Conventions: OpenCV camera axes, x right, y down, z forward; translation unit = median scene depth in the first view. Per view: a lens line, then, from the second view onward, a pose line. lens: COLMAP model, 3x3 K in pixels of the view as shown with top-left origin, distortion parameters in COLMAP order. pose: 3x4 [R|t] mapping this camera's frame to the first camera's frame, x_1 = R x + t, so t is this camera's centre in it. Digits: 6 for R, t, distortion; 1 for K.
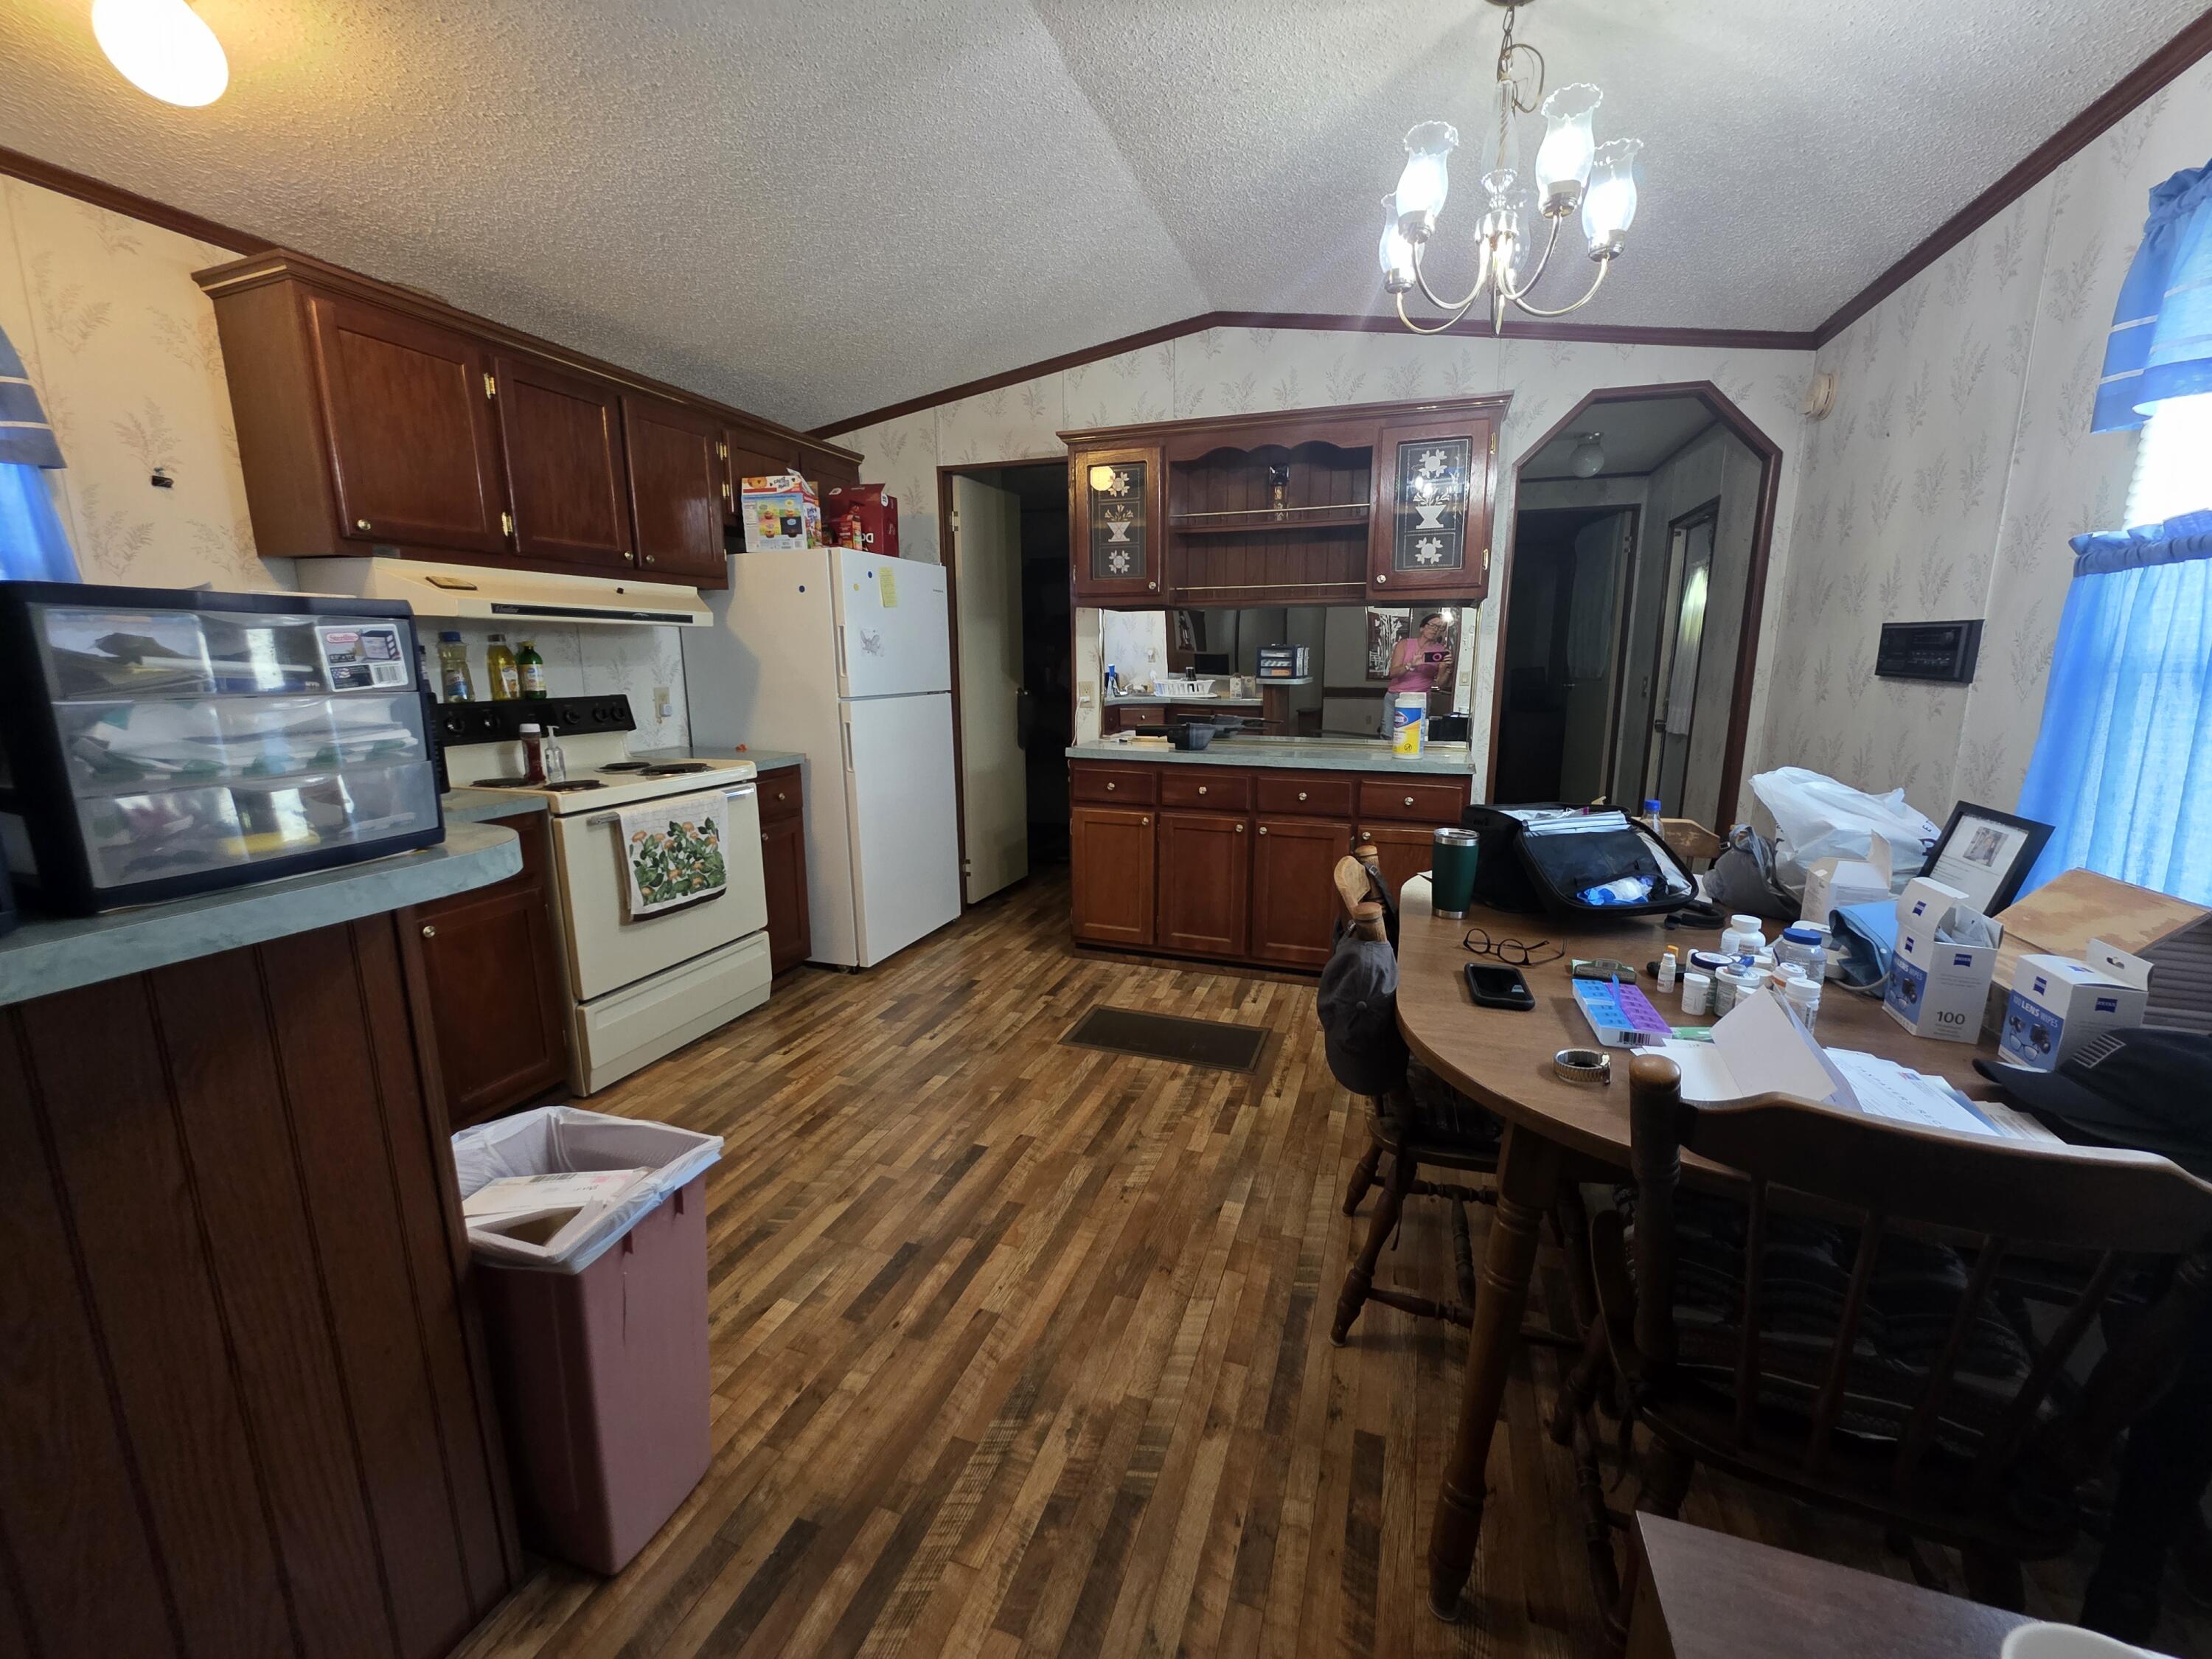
lens RADIAL K [[881.3, 0, 1086.3], [0, 881.3, 825.1], [0, 0, 1]] dist [0.000787, -0.001692]
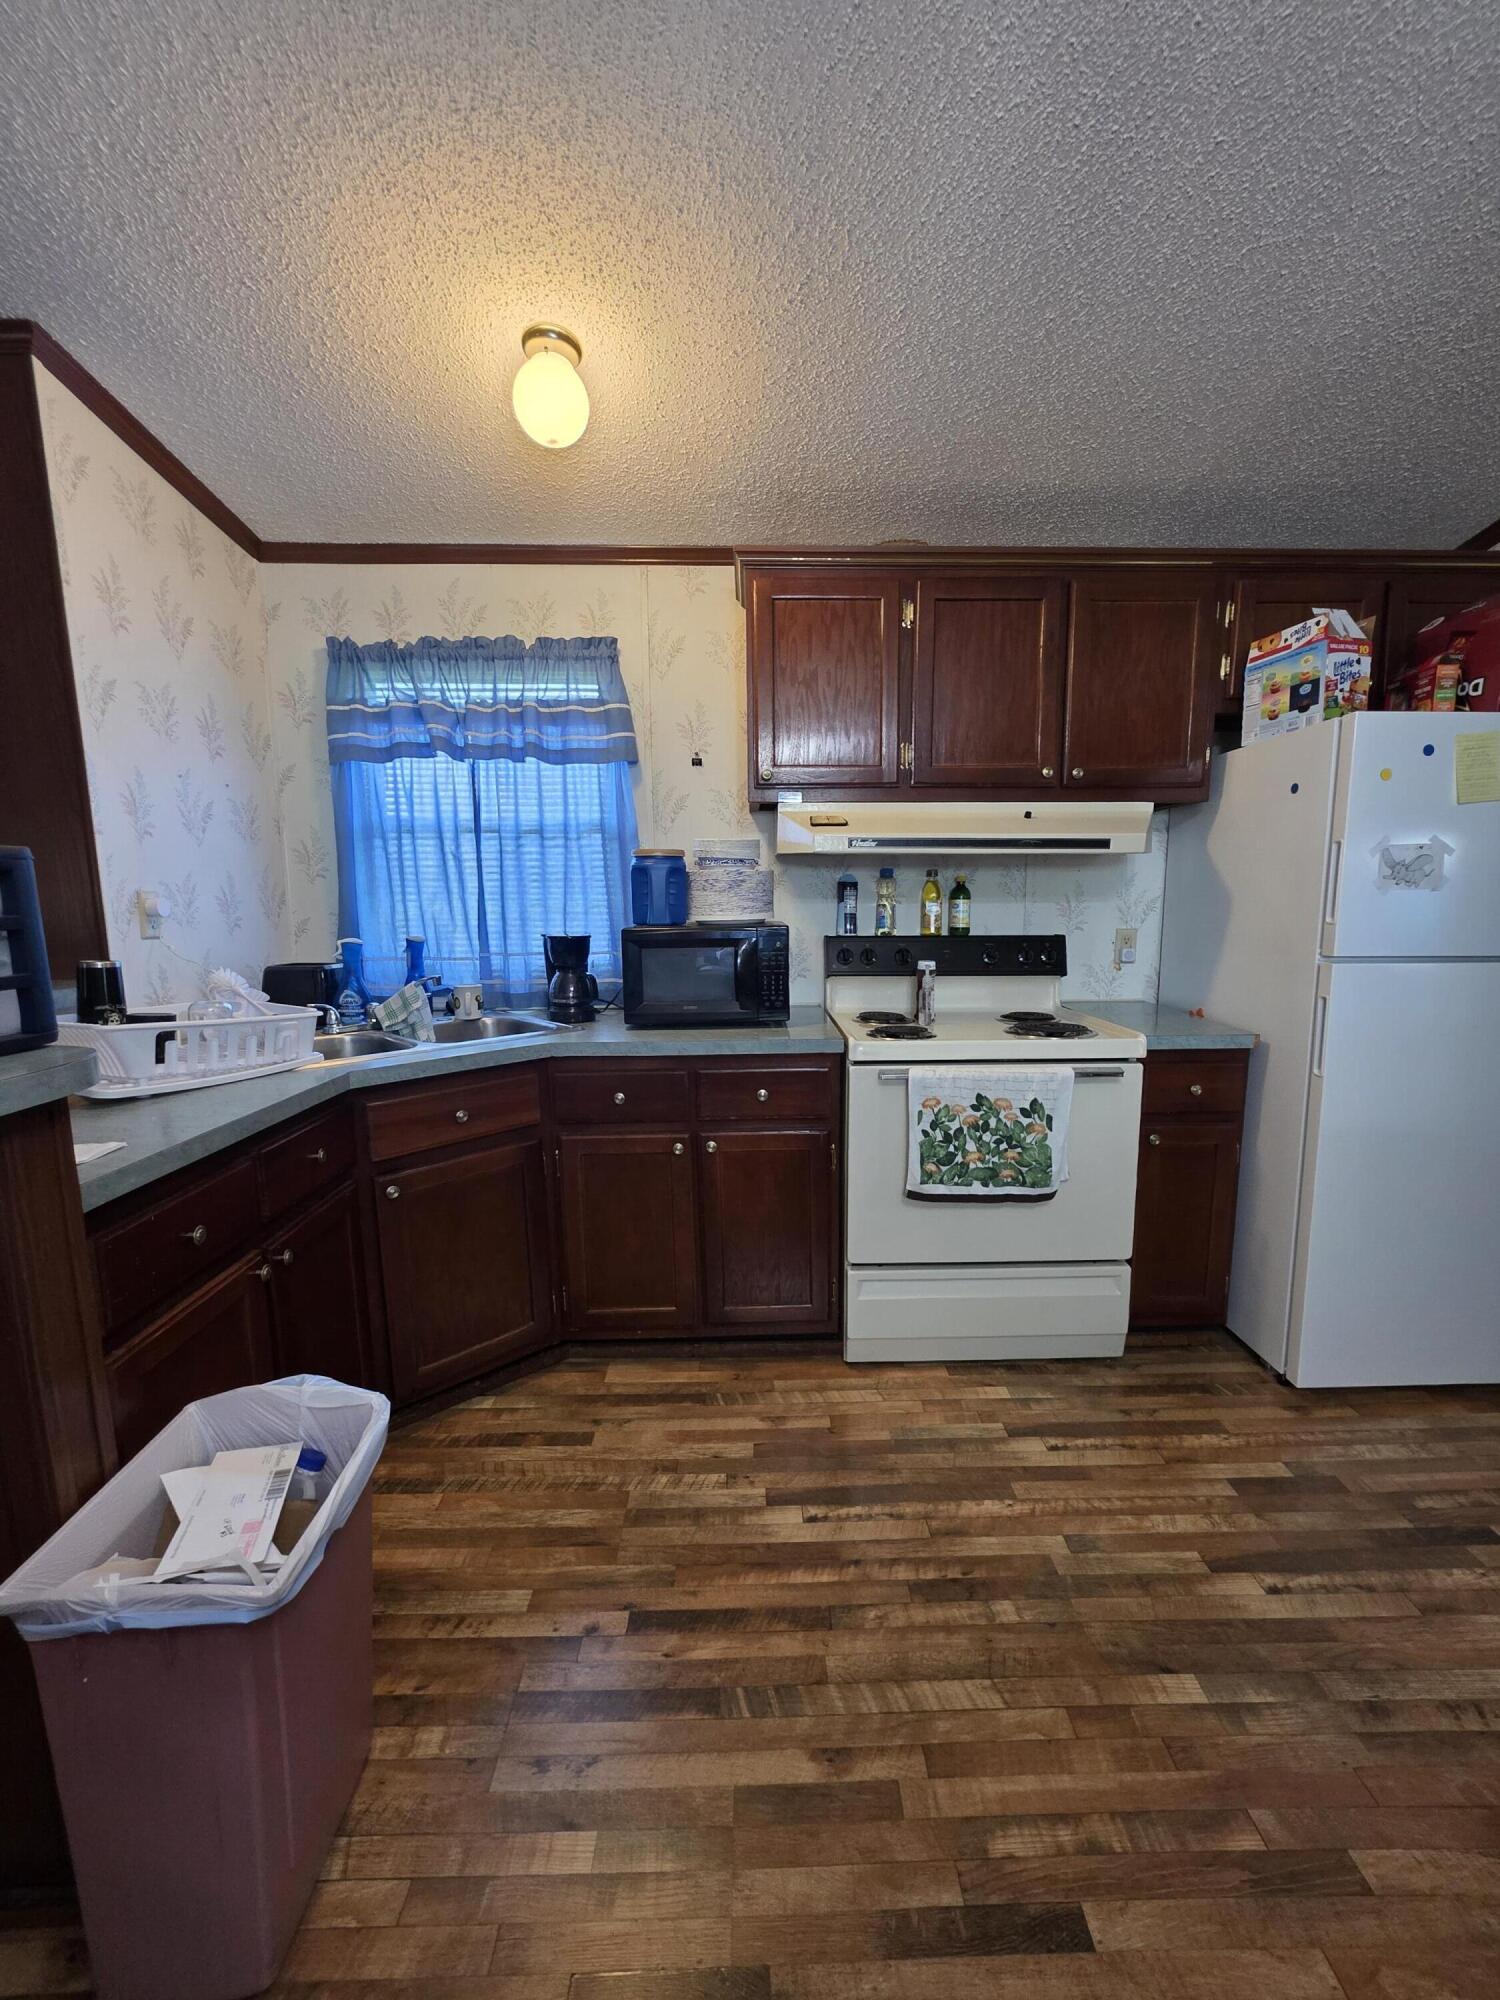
lens RADIAL K [[796.9, 0, 760.7], [0, 796.9, 1014.1], [0, 0, 1]] dist [0.000787, -0.001692]
pose [[0.377492, 0.138334, -0.915622, 0.106581], [-0.172042, 0.982041, 0.077440, -0.091479], [0.909891, 0.128292, 0.394512, 0.484145]]
